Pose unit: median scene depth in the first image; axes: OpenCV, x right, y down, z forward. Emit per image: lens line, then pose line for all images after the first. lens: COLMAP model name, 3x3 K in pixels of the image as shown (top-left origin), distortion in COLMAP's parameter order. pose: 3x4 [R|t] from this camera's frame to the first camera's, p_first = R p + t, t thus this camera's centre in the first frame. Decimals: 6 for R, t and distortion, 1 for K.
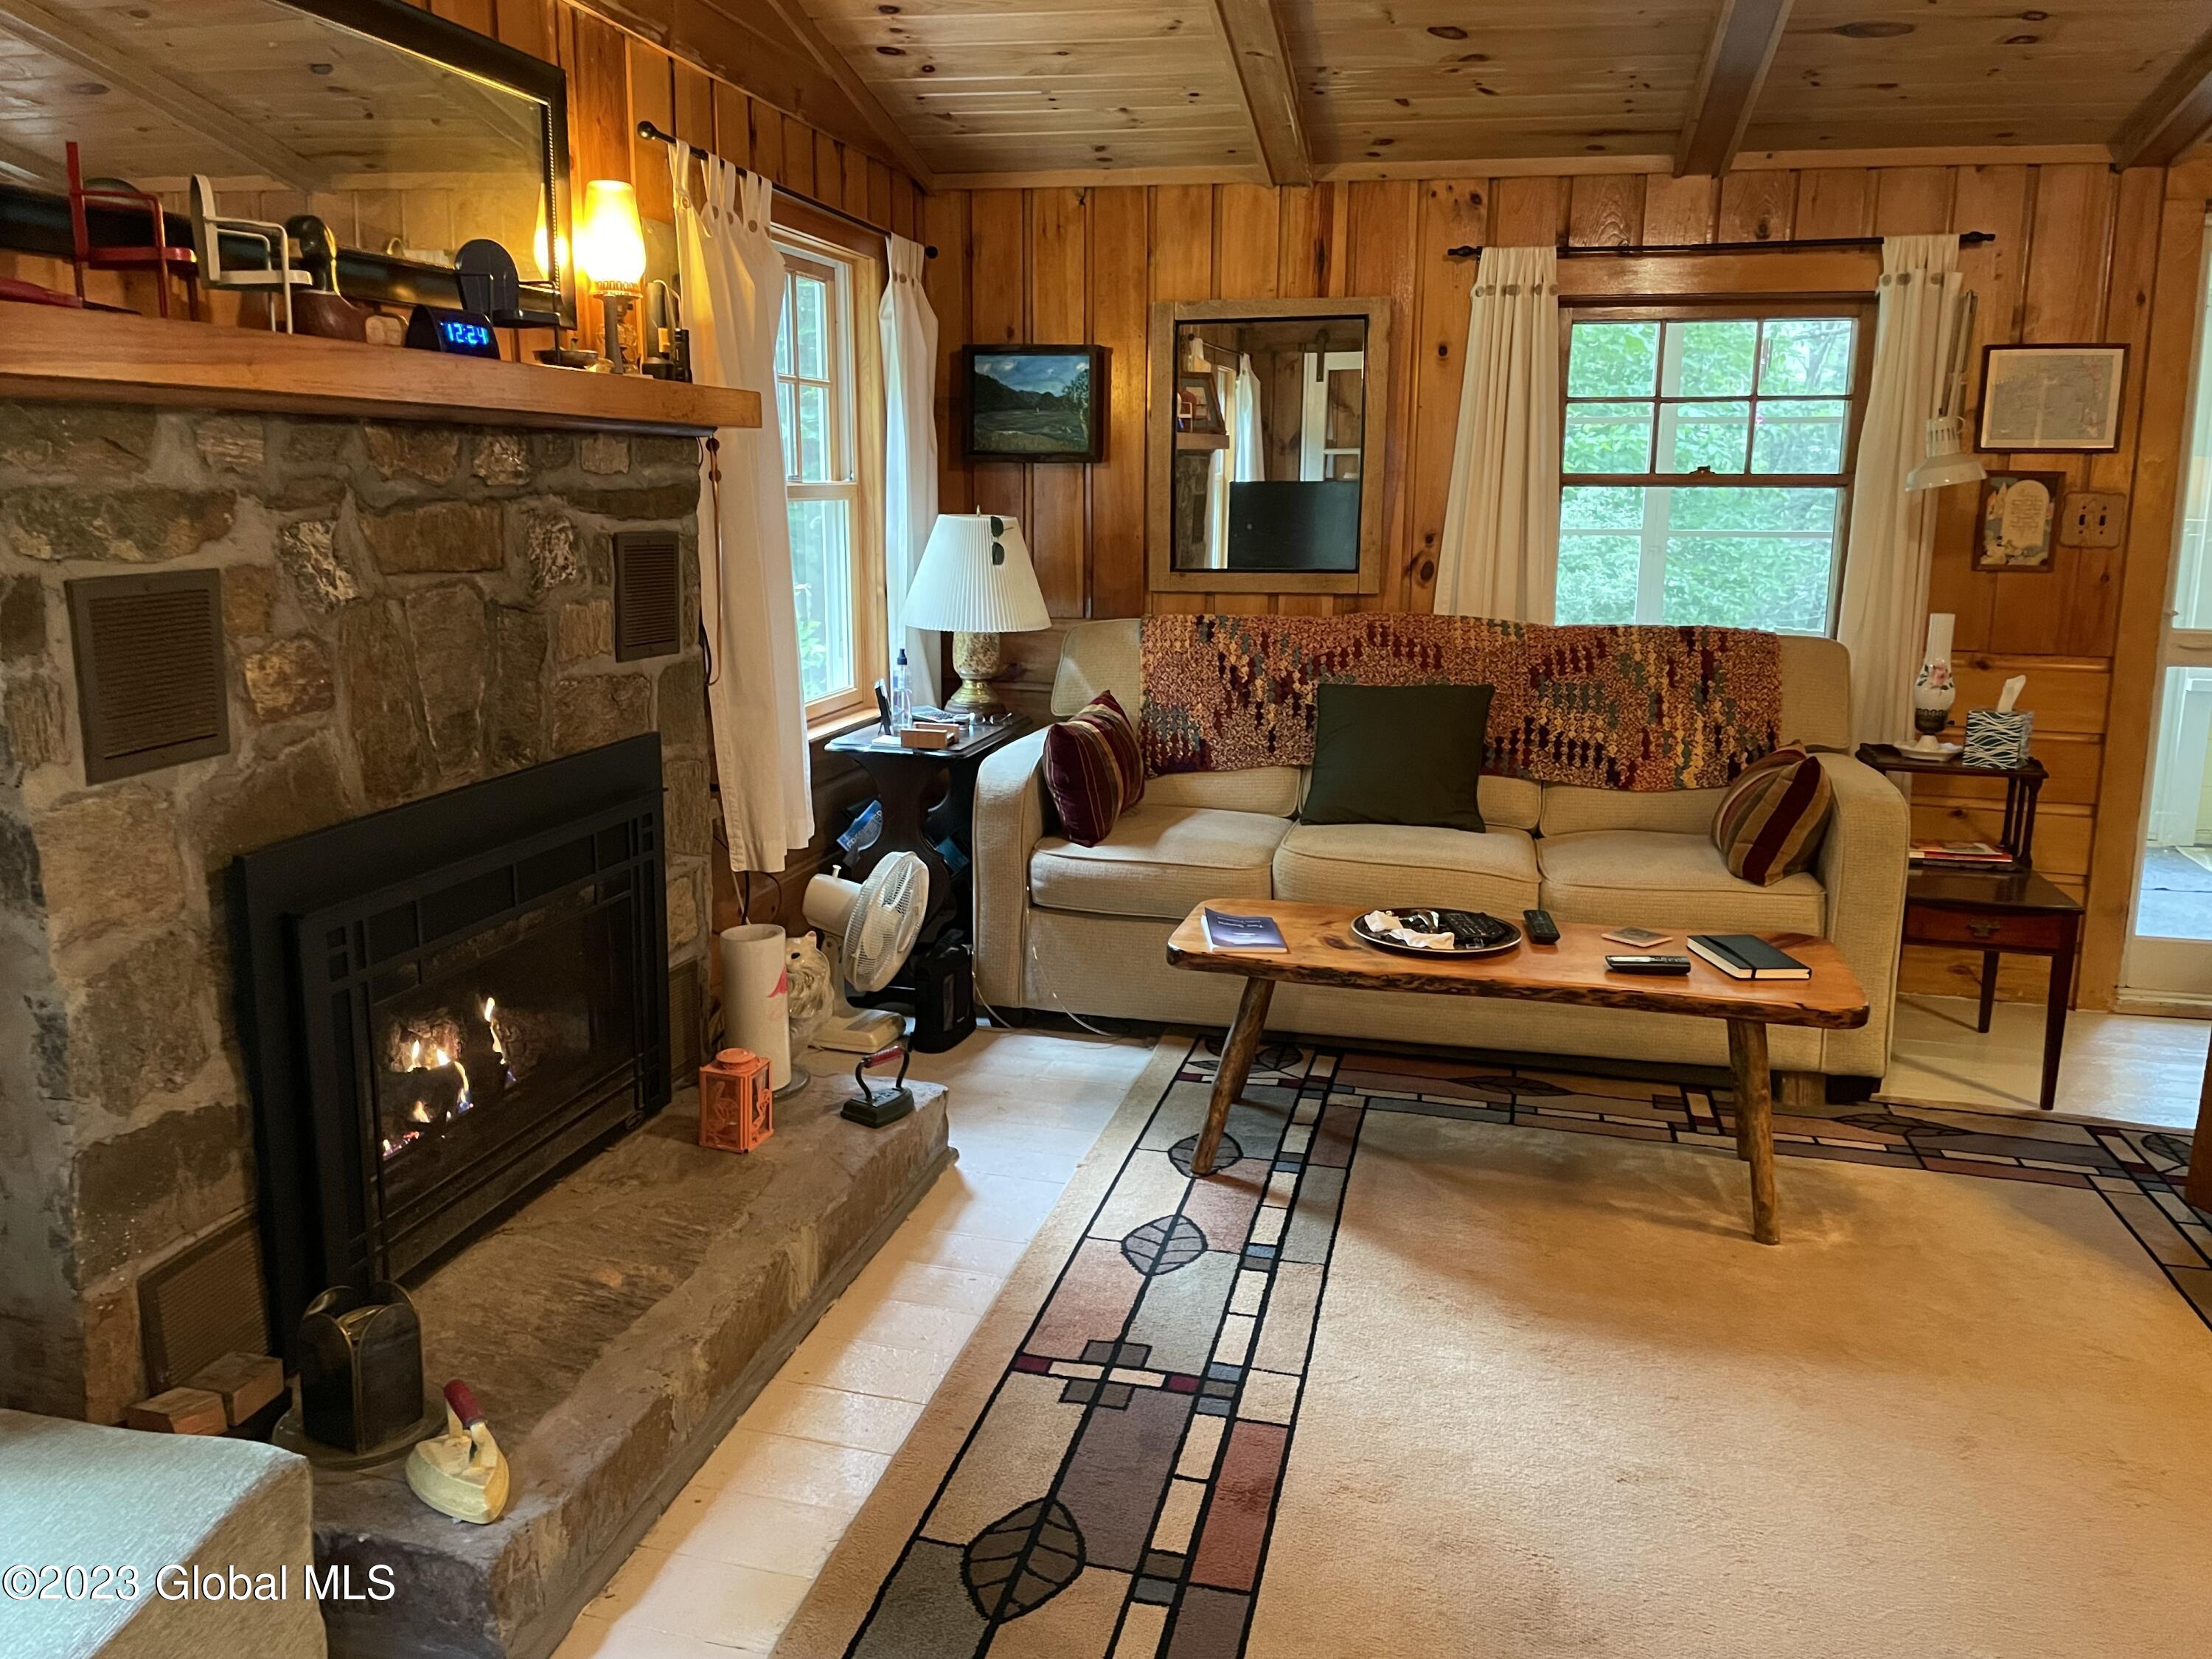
lens RADIAL K [[1666.0, 0, 1096.3], [0, 1666.0, 835.4], [0, 0, 1]] dist [0.079910, -0.111163]
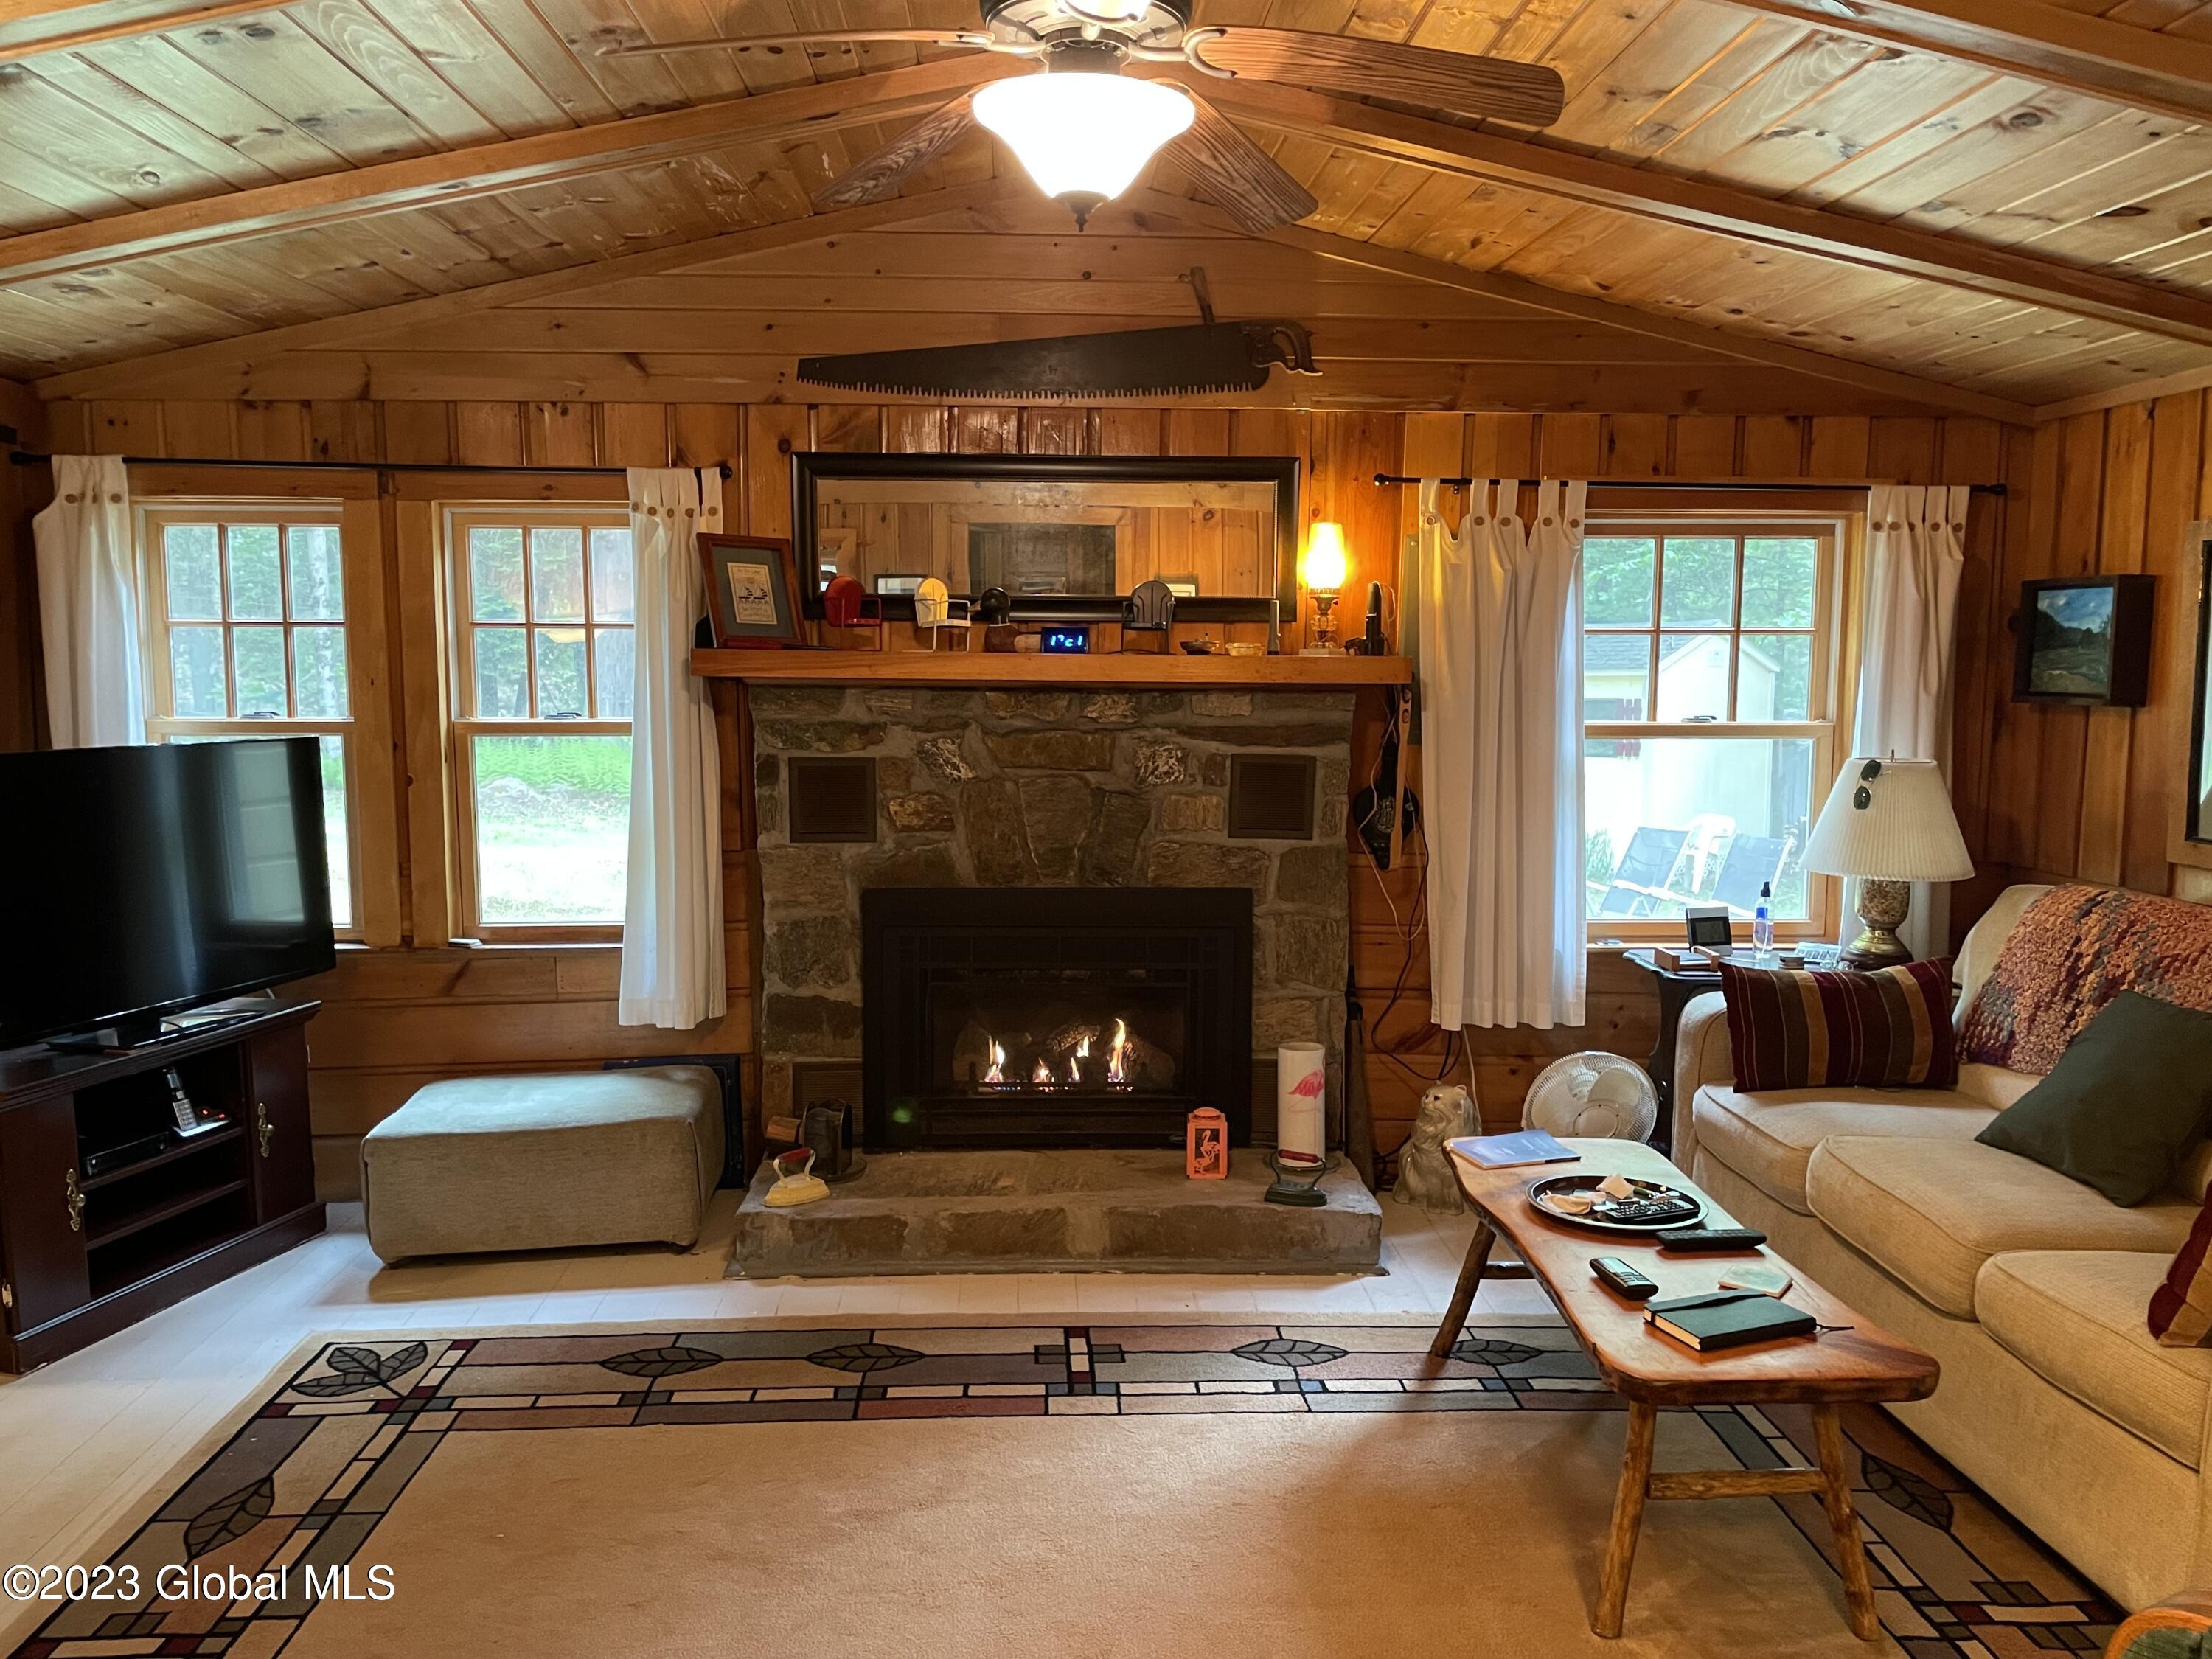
lens RADIAL K [[1666.0, 0, 1086.1], [0, 1666.0, 829.0], [0, 0, 1]] dist [0.079910, -0.111163]
pose [[0.287360, 0.088551, -0.953721, 1.327196], [-0.207670, 0.977792, 0.028214, -0.151123], [0.935039, 0.189951, 0.299368, 0.511615]]
